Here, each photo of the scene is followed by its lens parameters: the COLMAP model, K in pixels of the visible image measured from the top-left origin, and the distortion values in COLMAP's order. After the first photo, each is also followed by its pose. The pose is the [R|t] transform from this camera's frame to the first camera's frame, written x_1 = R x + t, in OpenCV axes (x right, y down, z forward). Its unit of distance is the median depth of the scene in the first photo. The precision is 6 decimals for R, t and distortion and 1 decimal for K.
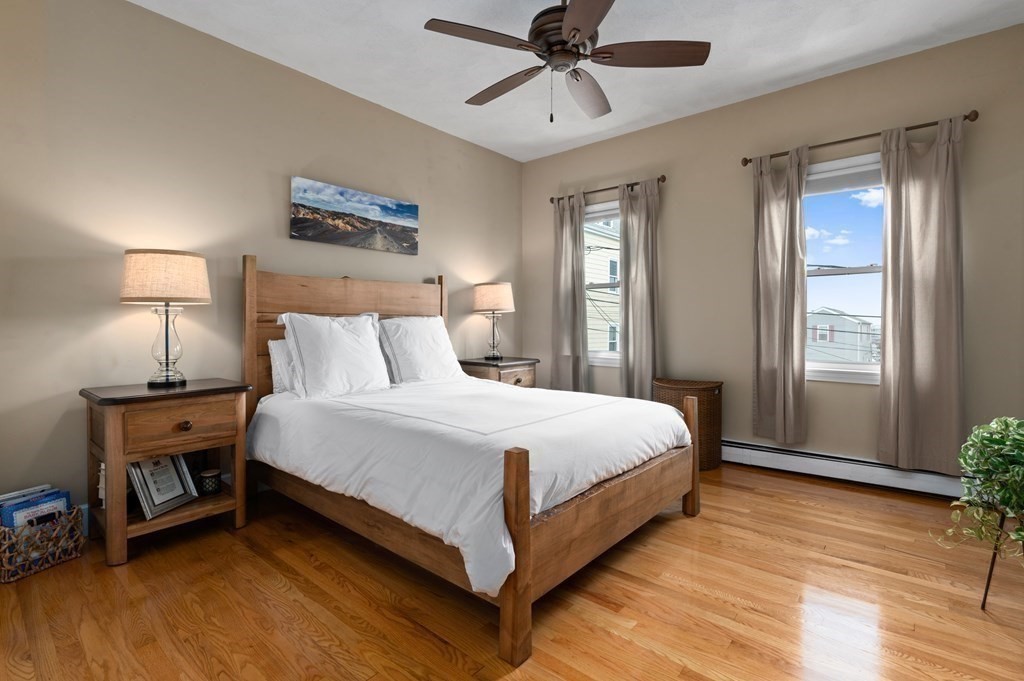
lens RADIAL K [[474.1, 0, 509.3], [0, 474.1, 335.4], [0, 0, 1]] dist [0.002354, 0.000130]
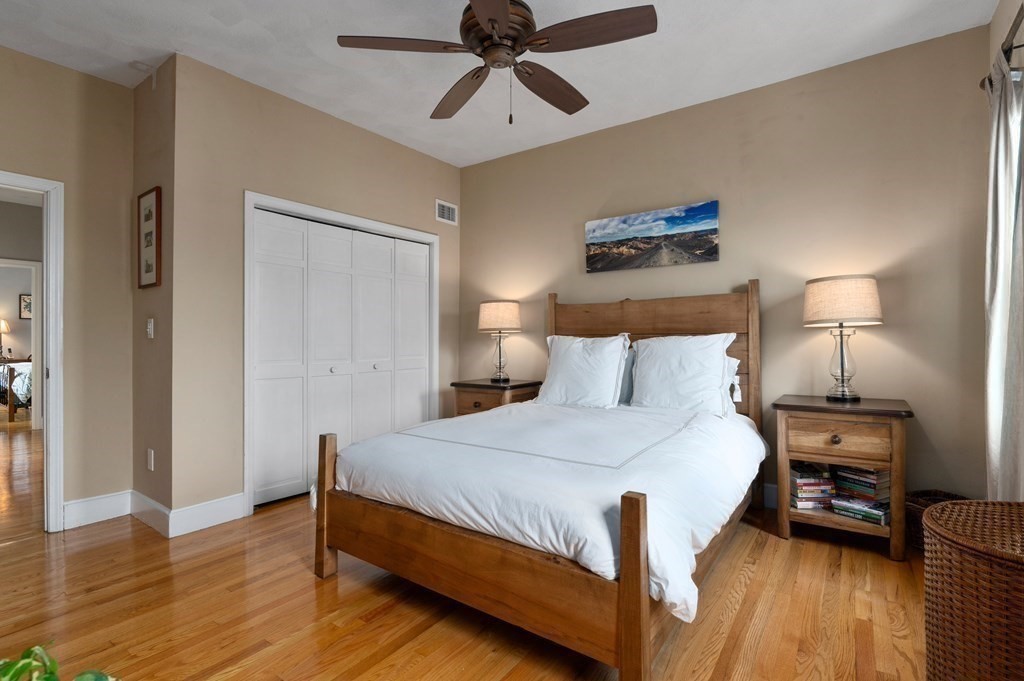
lens RADIAL K [[485.8, 0, 509.3], [0, 485.8, 342.5], [0, 0, 1]] dist [-0.004330, -0.000696]
pose [[0.079984, 0.005425, -0.996781, 0.714516], [-0.017730, 0.999835, 0.004019, -0.026722], [0.996638, 0.017351, 0.080067, 0.659048]]
